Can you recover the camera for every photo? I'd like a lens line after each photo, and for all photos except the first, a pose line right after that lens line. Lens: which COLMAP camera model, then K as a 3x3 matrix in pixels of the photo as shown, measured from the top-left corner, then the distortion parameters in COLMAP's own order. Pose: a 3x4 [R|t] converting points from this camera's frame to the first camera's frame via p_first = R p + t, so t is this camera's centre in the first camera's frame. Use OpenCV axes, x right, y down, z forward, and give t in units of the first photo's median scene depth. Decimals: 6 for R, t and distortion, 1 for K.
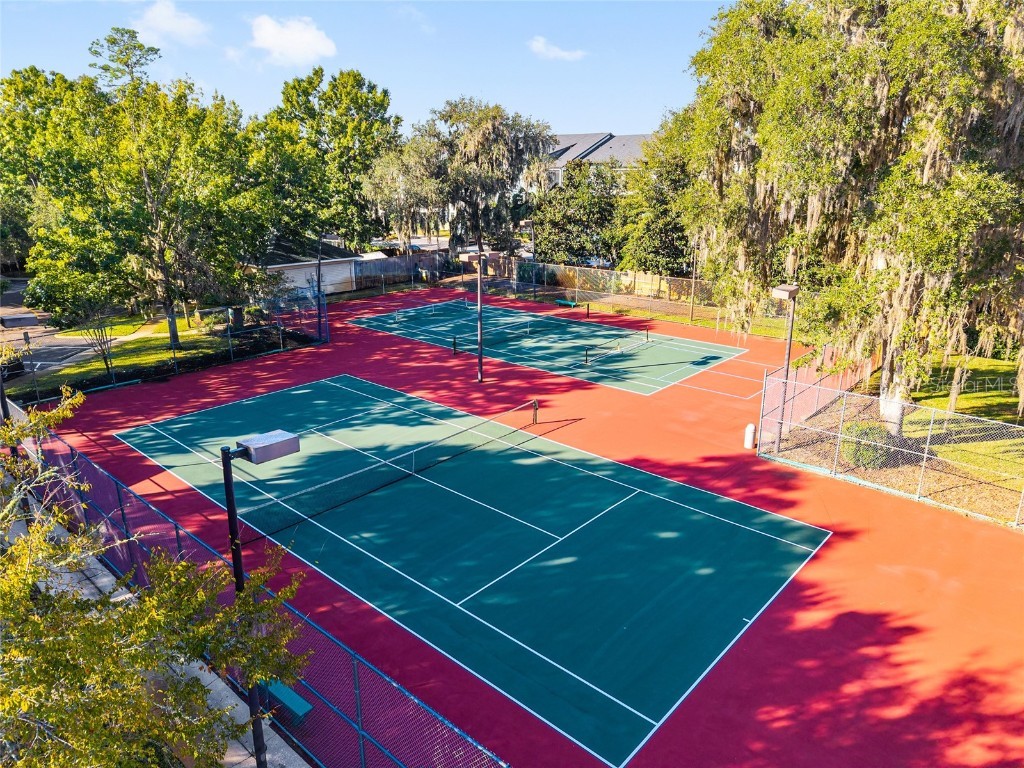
lens RADIAL K [[702.2, 0, 512.4], [0, 702.2, 382.4], [0, 0, 1]] dist [0.007312, 0.001643]
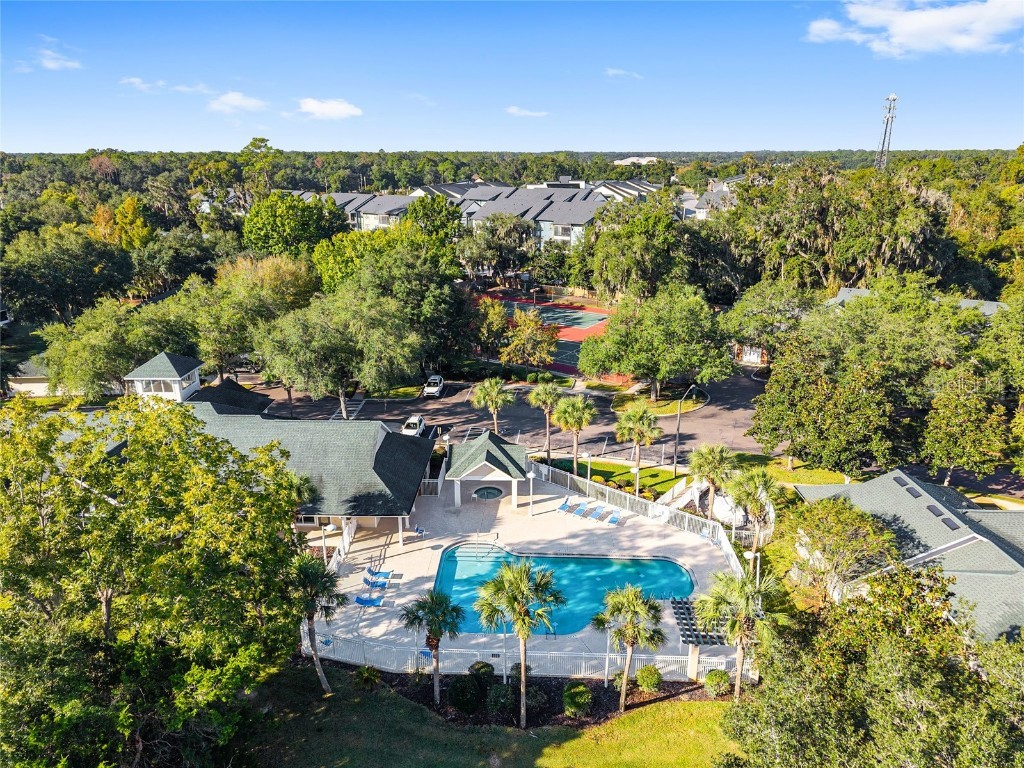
lens RADIAL K [[702.2, 0, 512.1], [0, 702.2, 383.5], [0, 0, 1]] dist [0.007312, 0.001643]
pose [[0.992155, -0.042529, 0.117556, -0.367979], [0.039475, 0.998823, 0.028183, 0.112460], [-0.118616, -0.023322, 0.992666, -1.524909]]
